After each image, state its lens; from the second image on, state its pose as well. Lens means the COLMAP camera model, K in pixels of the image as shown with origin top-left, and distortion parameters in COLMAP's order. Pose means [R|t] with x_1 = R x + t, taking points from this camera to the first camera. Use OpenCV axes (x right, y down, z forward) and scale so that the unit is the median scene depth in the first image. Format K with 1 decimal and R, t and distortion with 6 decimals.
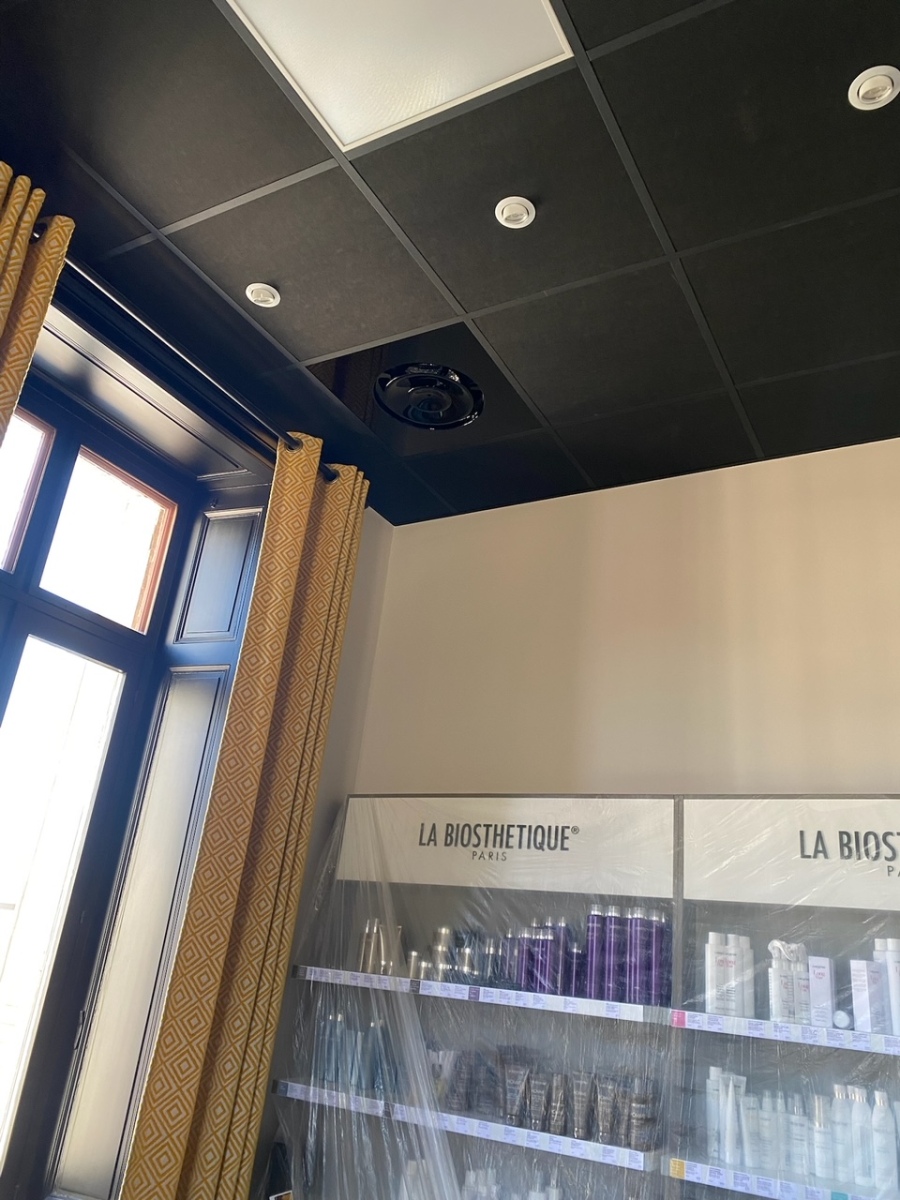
lens RADIAL K [[904.9, 0, 450.0], [0, 904.9, 600.0], [0, 0, 1]] dist [0.061063, -0.007254]
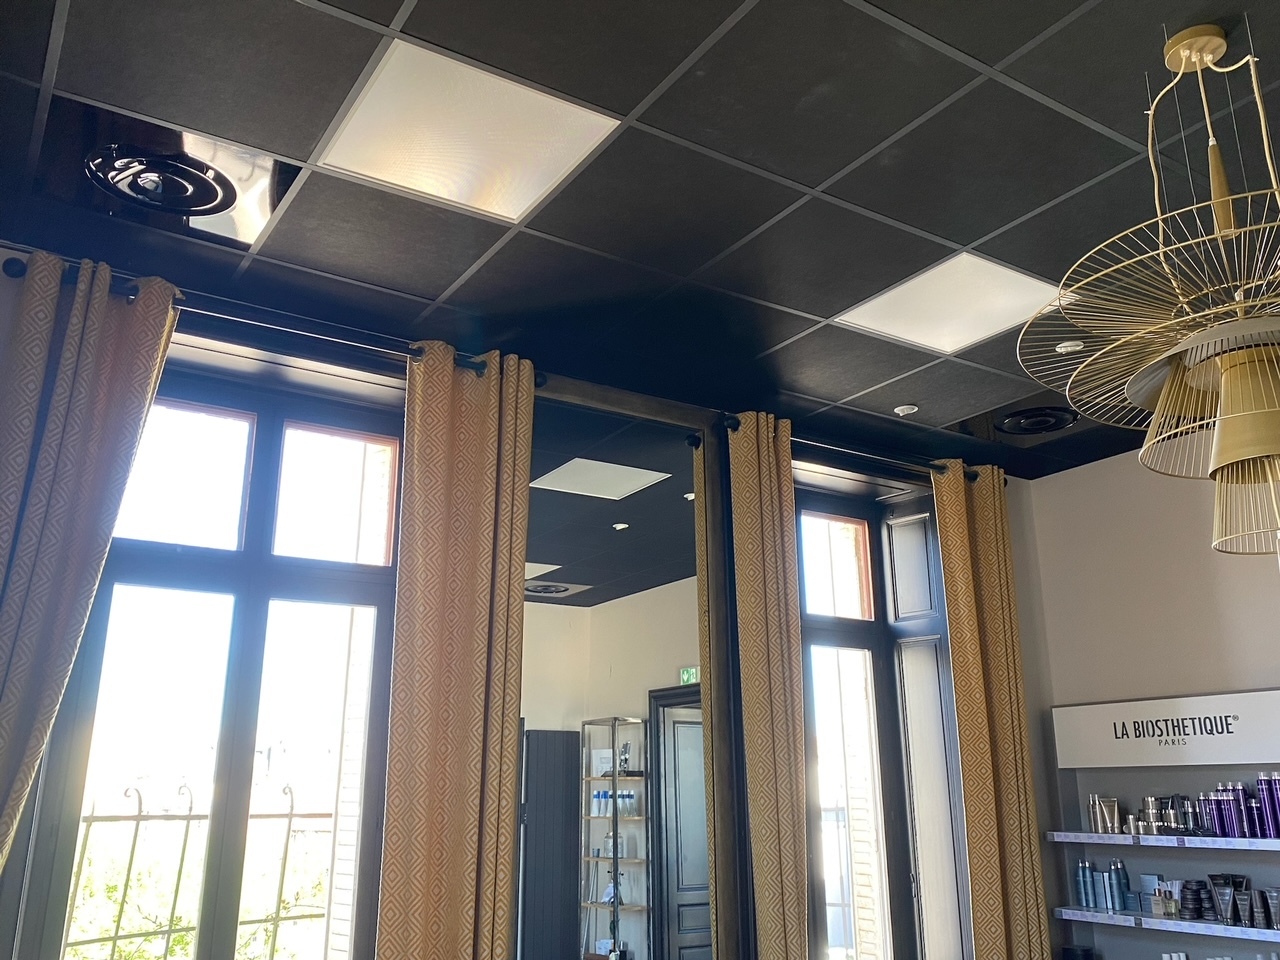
lens RADIAL K [[1055.2, 0, 640.0], [0, 1055.2, 480.0], [0, 0, 1]] dist [0.003696, -0.003725]
pose [[0.874272, -0.237802, -0.423202, 0.108881], [0.268874, 0.963069, 0.014293, -0.327086], [0.404174, -0.126284, 0.905923, -0.684580]]
